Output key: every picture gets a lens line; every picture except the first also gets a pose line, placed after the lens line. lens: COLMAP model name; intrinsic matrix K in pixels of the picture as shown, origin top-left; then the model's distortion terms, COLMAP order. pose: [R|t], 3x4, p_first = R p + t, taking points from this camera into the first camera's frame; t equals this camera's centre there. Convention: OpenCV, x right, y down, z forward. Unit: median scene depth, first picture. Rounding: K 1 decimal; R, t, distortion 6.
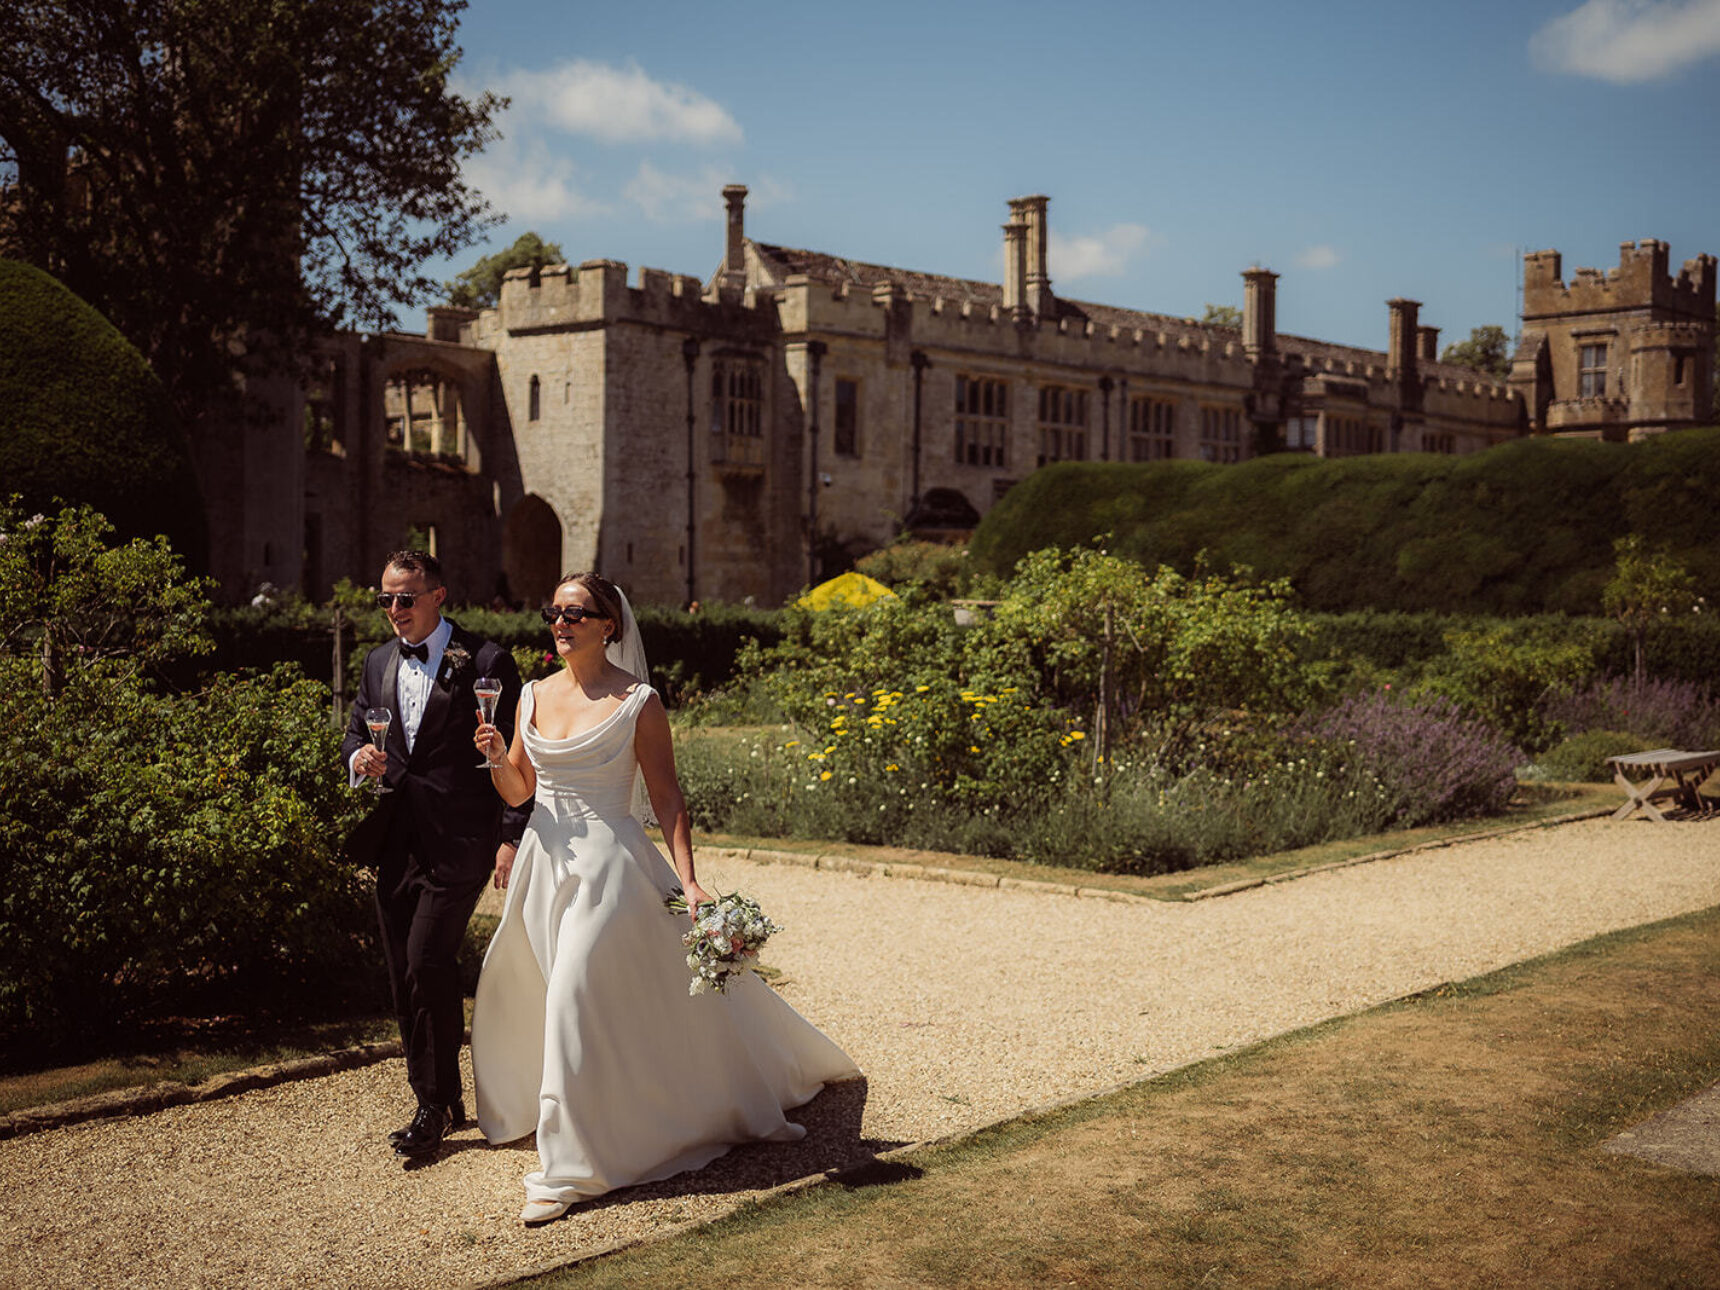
lens RADIAL K [[1997.5, 0, 858.6], [0, 1997.5, 619.1], [0, 0, 1]] dist [0.013127, -0.016617]
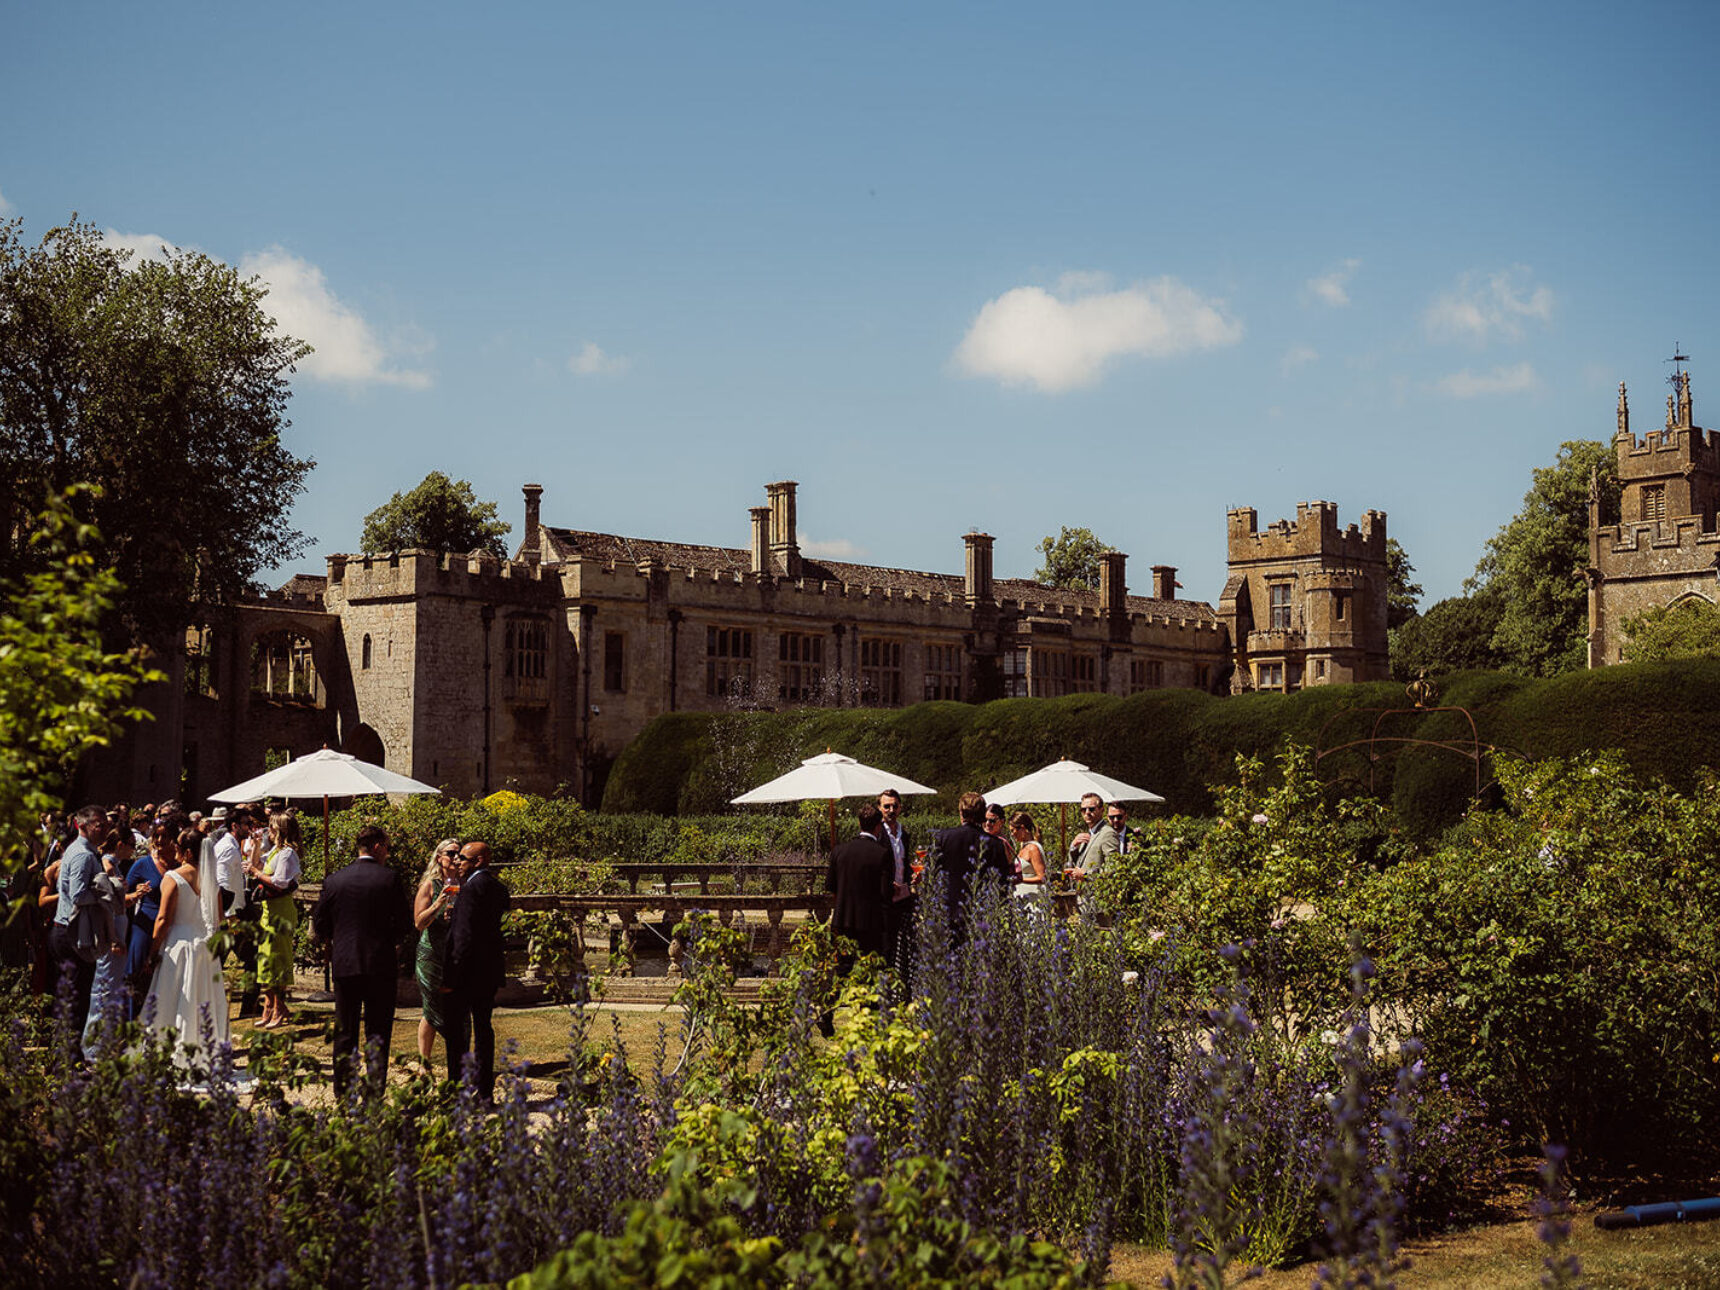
lens RADIAL K [[1997.5, 0, 858.6], [0, 1997.5, 619.1], [0, 0, 1]] dist [0.013127, -0.016617]
pose [[0.999880, -0.006392, 0.014116, 0.122558], [0.007719, 0.995345, -0.096069, -0.002120], [-0.013436, 0.096167, 0.995275, -0.272829]]
